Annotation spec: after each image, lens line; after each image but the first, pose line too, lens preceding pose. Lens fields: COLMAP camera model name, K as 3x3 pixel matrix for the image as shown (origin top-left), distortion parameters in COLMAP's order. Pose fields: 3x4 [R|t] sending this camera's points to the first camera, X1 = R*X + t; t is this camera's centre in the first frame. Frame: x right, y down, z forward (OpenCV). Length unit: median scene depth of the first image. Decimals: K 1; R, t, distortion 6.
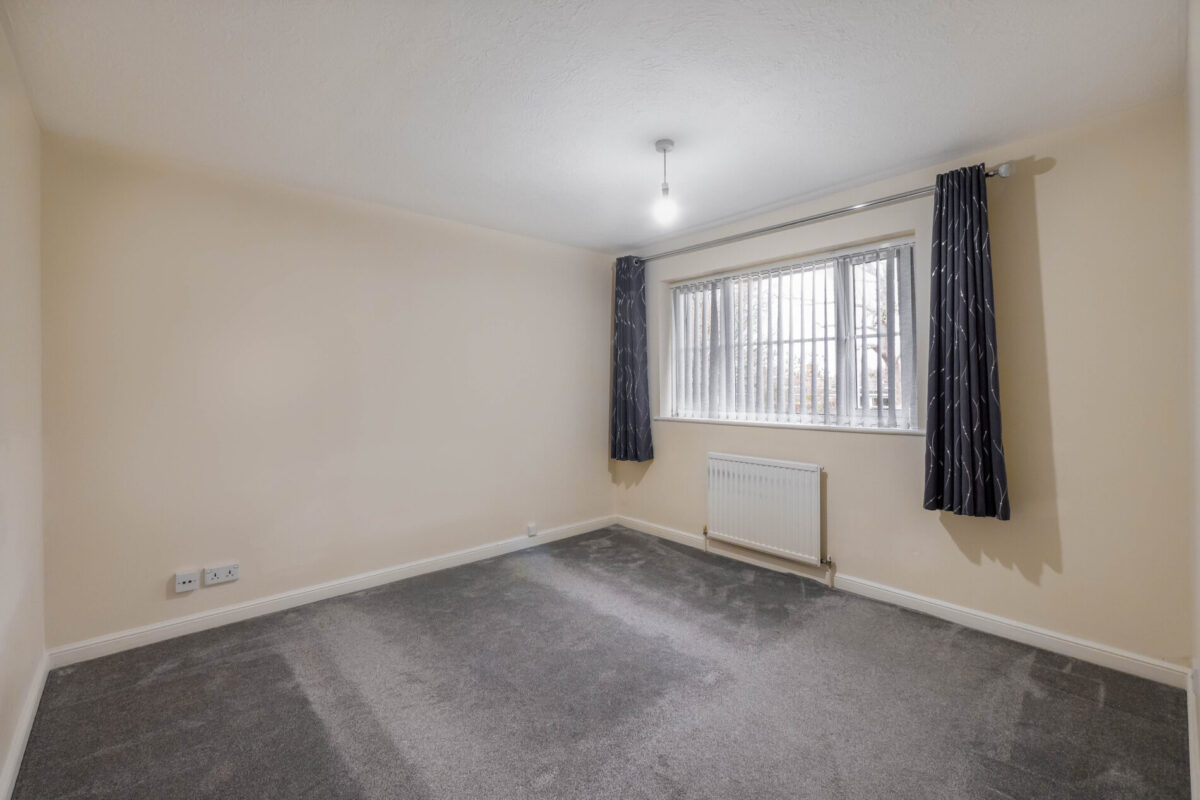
lens RADIAL K [[617.6, 0, 600.0], [0, 617.6, 400.0], [0, 0, 1]] dist [0.000280, 0.000063]
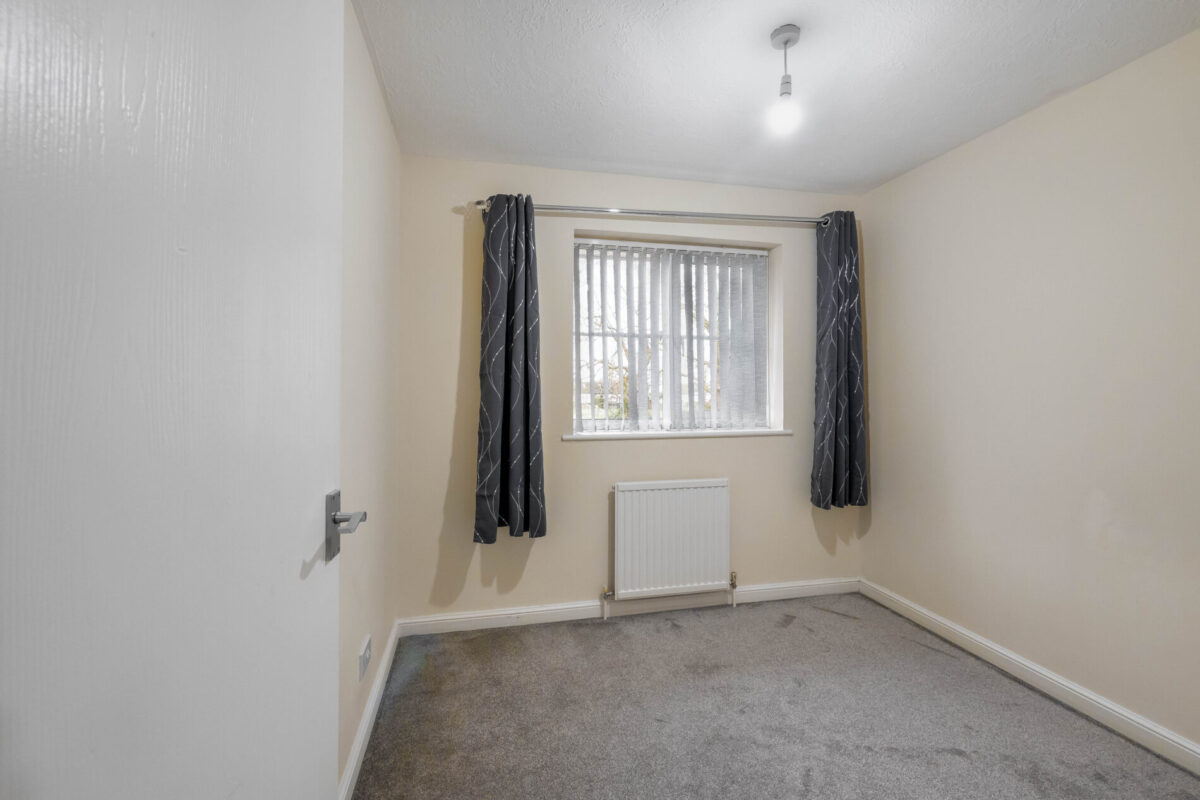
lens RADIAL K [[617.6, 0, 600.0], [0, 617.6, 400.0], [0, 0, 1]] dist [0.000280, 0.000063]
pose [[0.426787, -0.013608, 0.904250, -0.538070], [-0.000651, 0.999882, 0.015354, -0.021957], [-0.904352, -0.007141, 0.426728, 0.755433]]
